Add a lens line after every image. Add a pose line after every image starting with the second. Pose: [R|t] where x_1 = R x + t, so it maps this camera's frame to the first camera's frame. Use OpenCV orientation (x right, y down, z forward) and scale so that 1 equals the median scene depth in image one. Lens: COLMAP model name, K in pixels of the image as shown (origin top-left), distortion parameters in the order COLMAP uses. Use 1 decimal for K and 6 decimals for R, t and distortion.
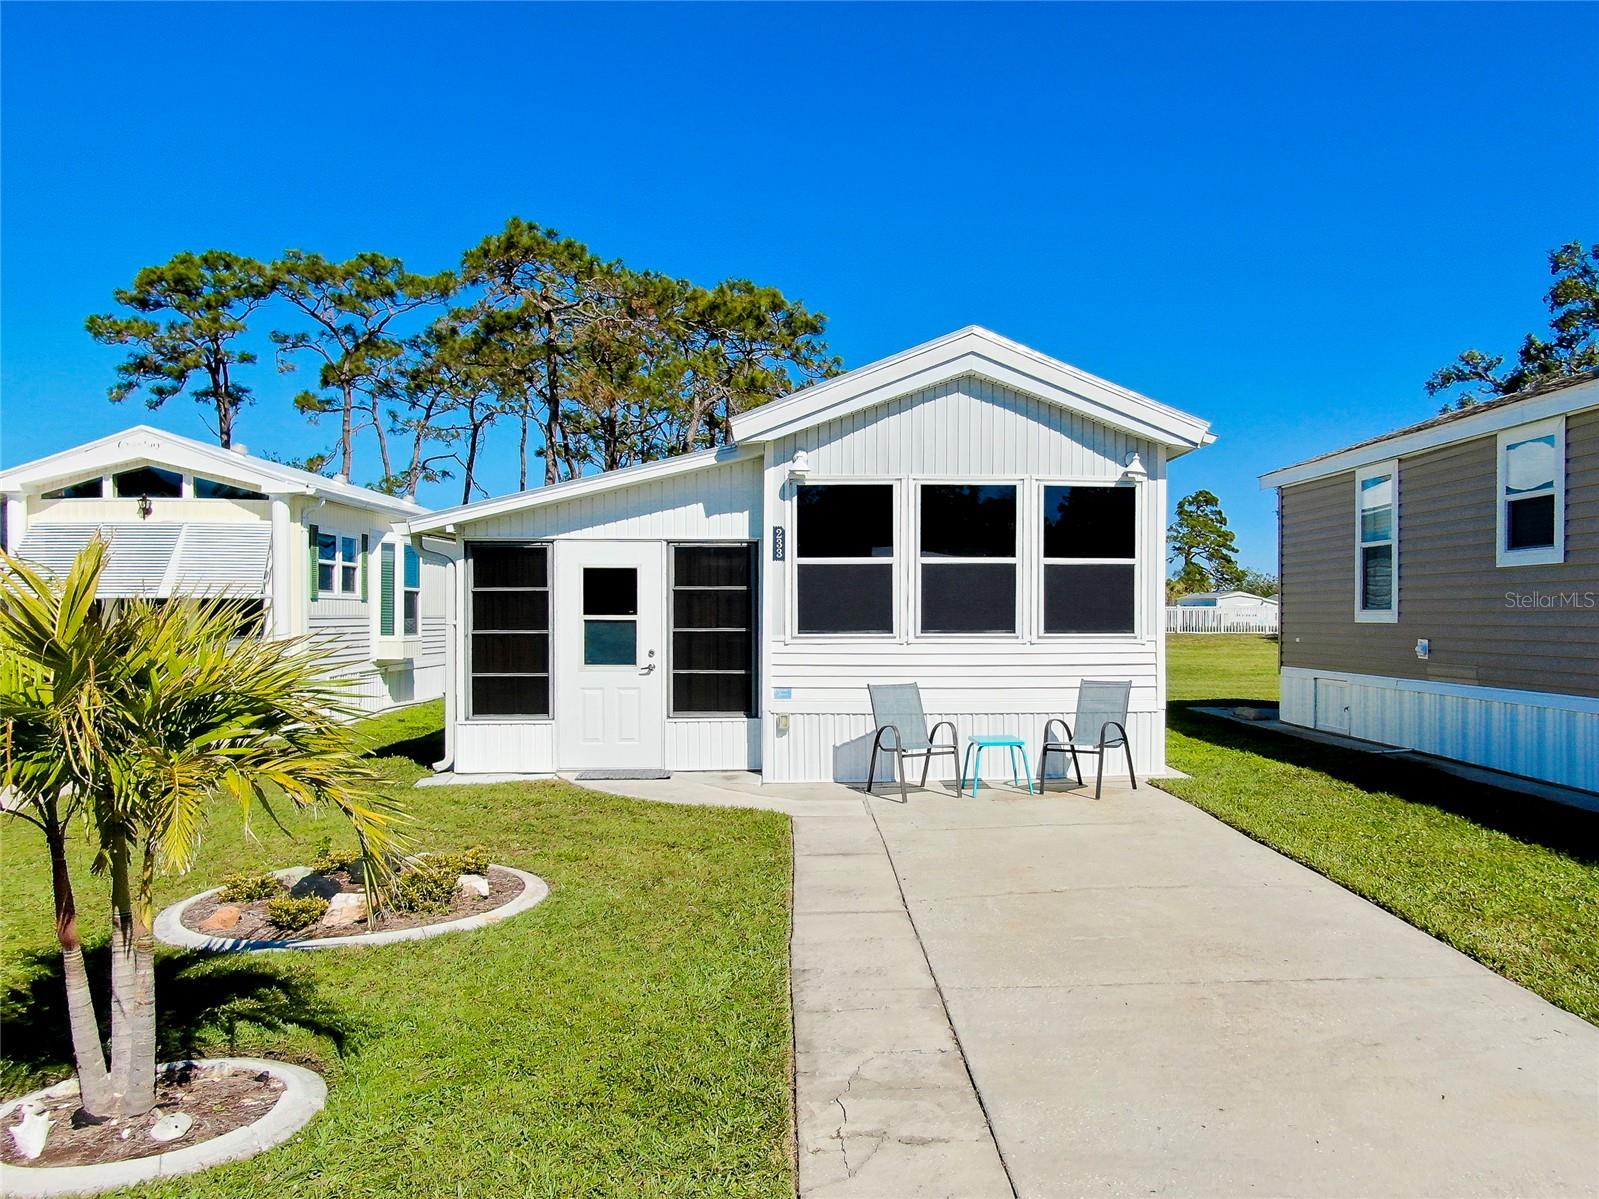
lens RADIAL K [[1248.7, 0, 856.1], [0, 1248.7, 643.7], [0, 0, 1]] dist [-0.020436, 0.002451]
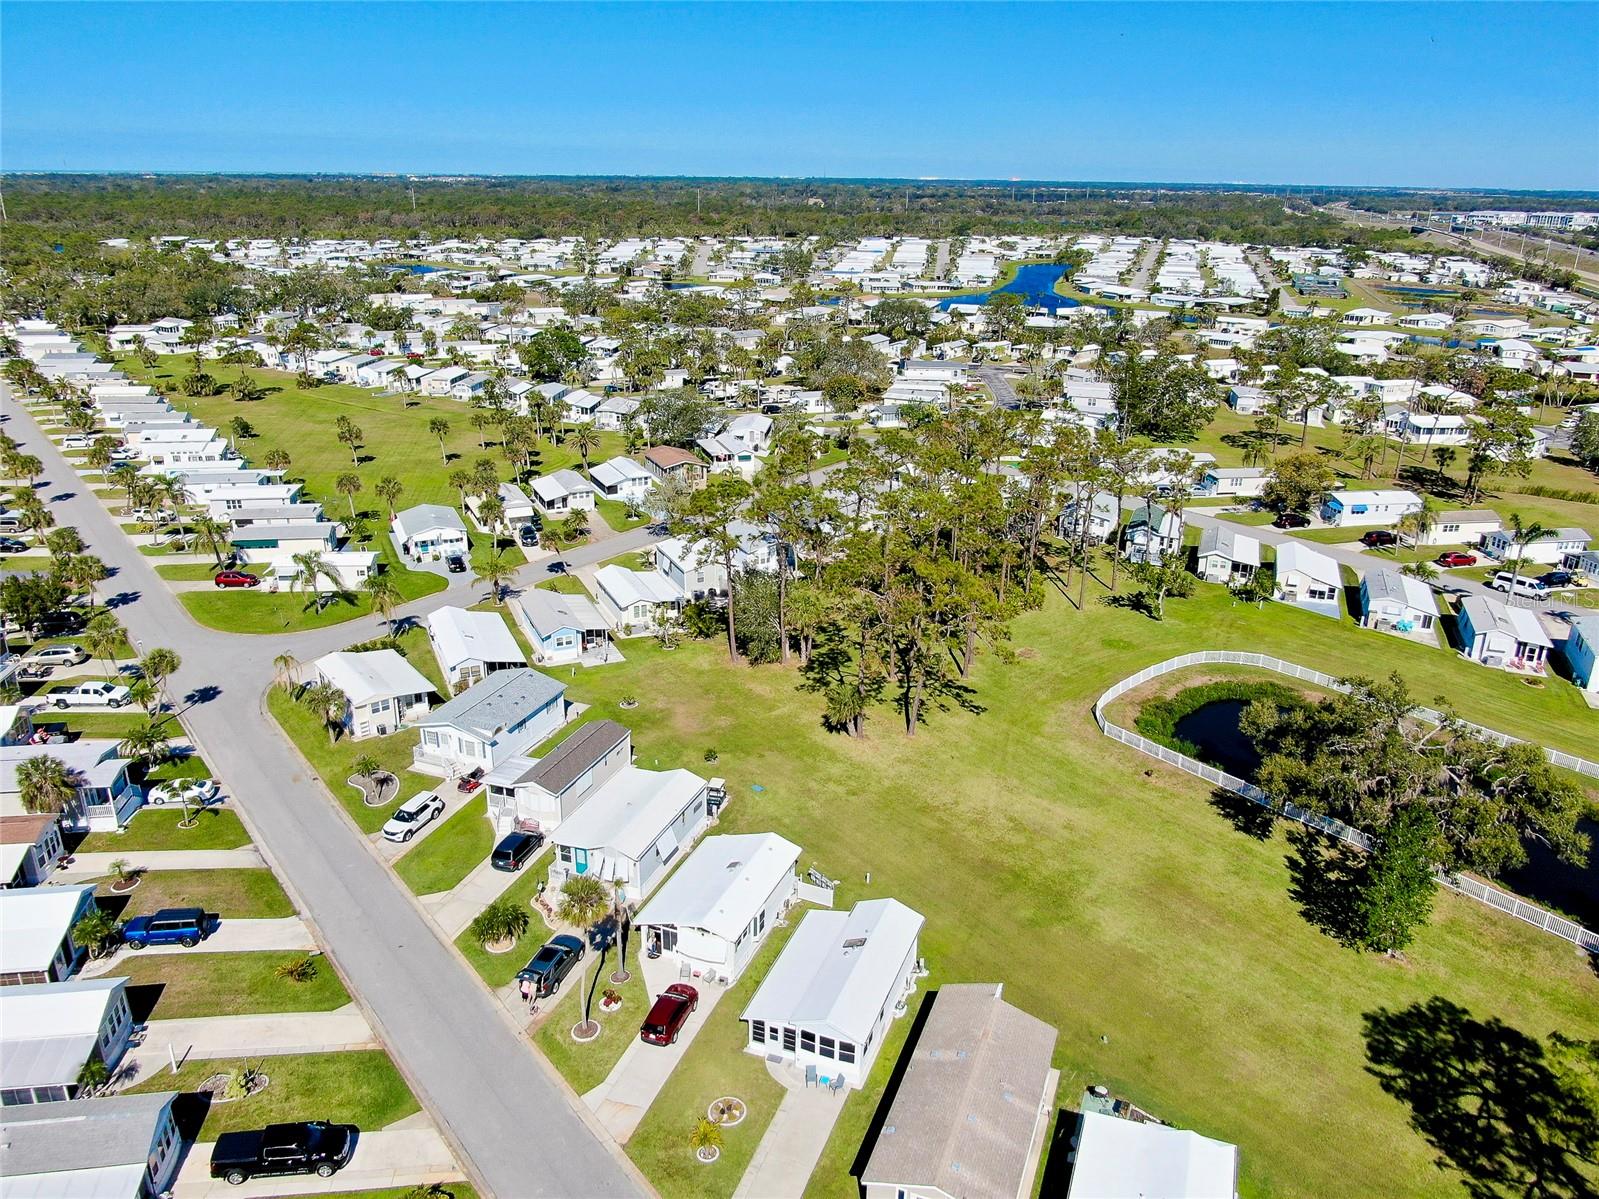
lens RADIAL K [[1147.7, 0, 803.5], [0, 1147.7, 602.7], [0, 0, 1]] dist [-0.021251, 0.008366]
pose [[0.912147, 0.155822, -0.379089, 1.685221], [-0.023953, 0.943598, 0.330226, -3.777381], [0.409164, -0.292134, 0.864432, -3.070147]]
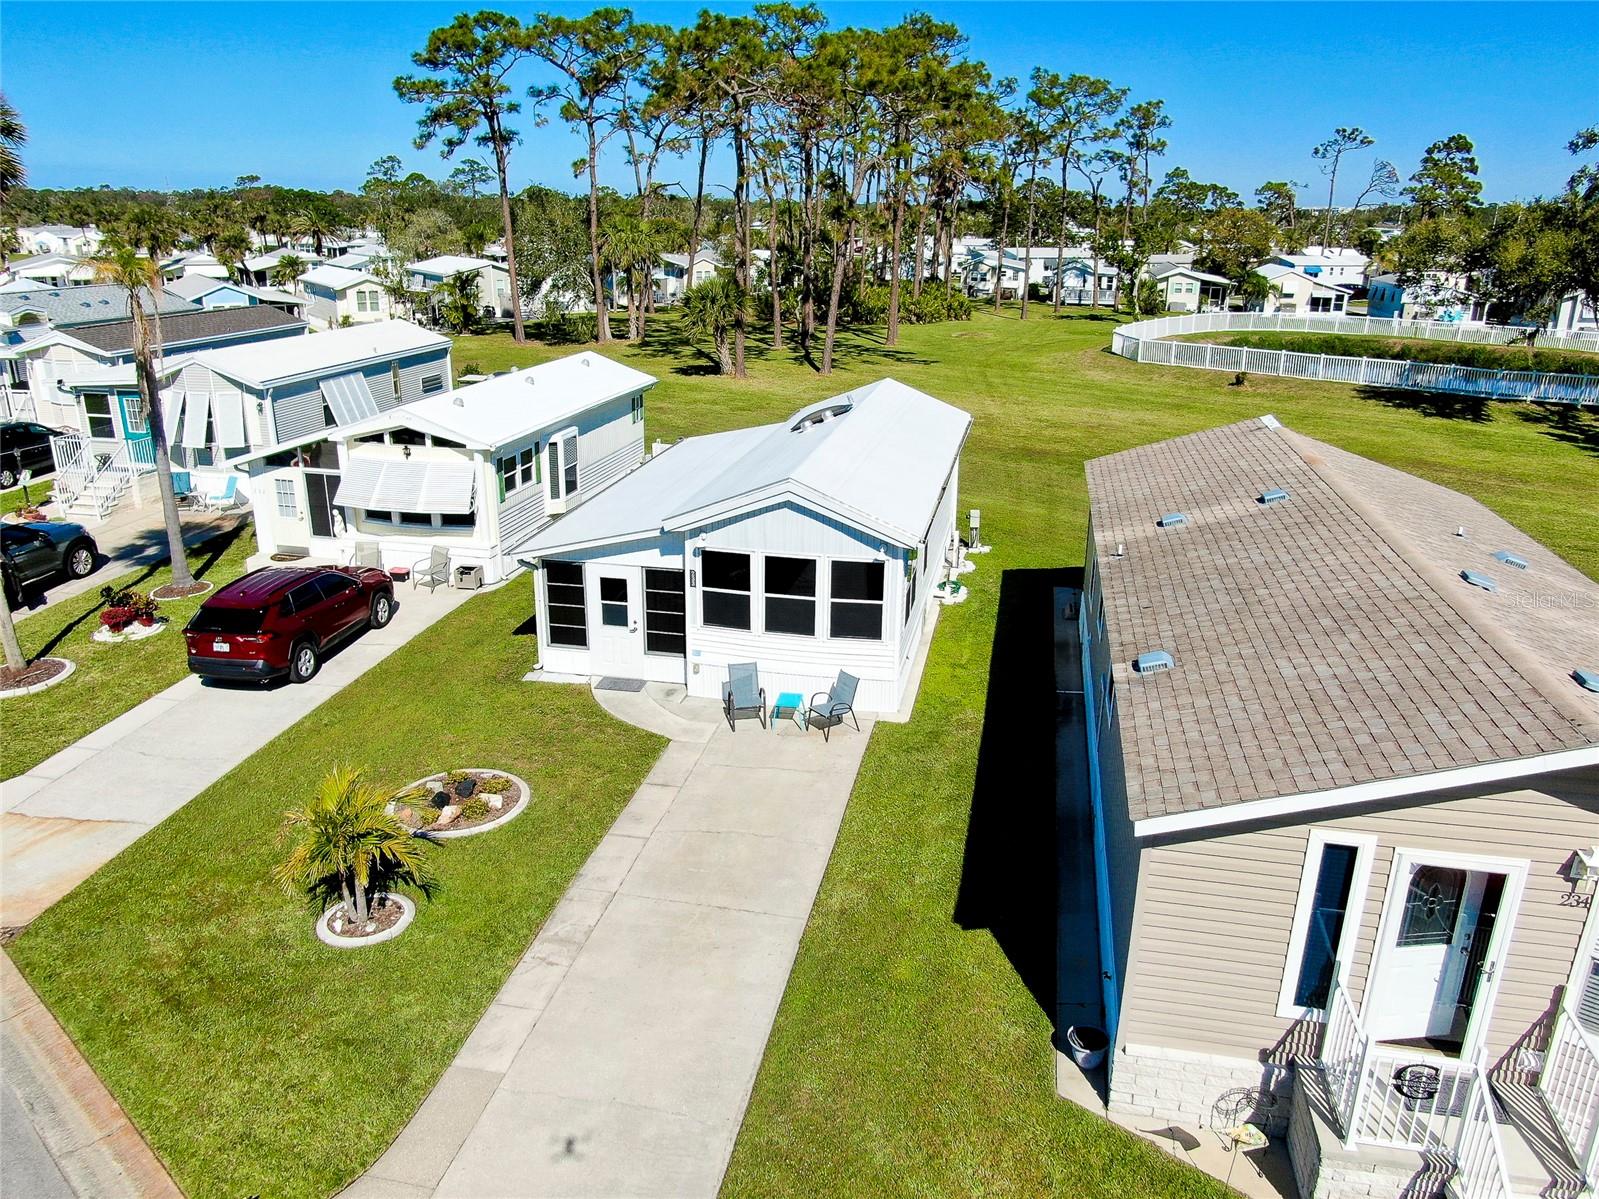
lens RADIAL K [[1147.7, 0, 800.7], [0, 1147.7, 601.7], [0, 0, 1]] dist [-0.021251, 0.008366]
pose [[0.966301, 0.092009, -0.240410, 0.499831], [-0.015321, 0.952840, 0.303086, -0.558399], [0.256959, -0.289189, 0.922140, -0.544125]]
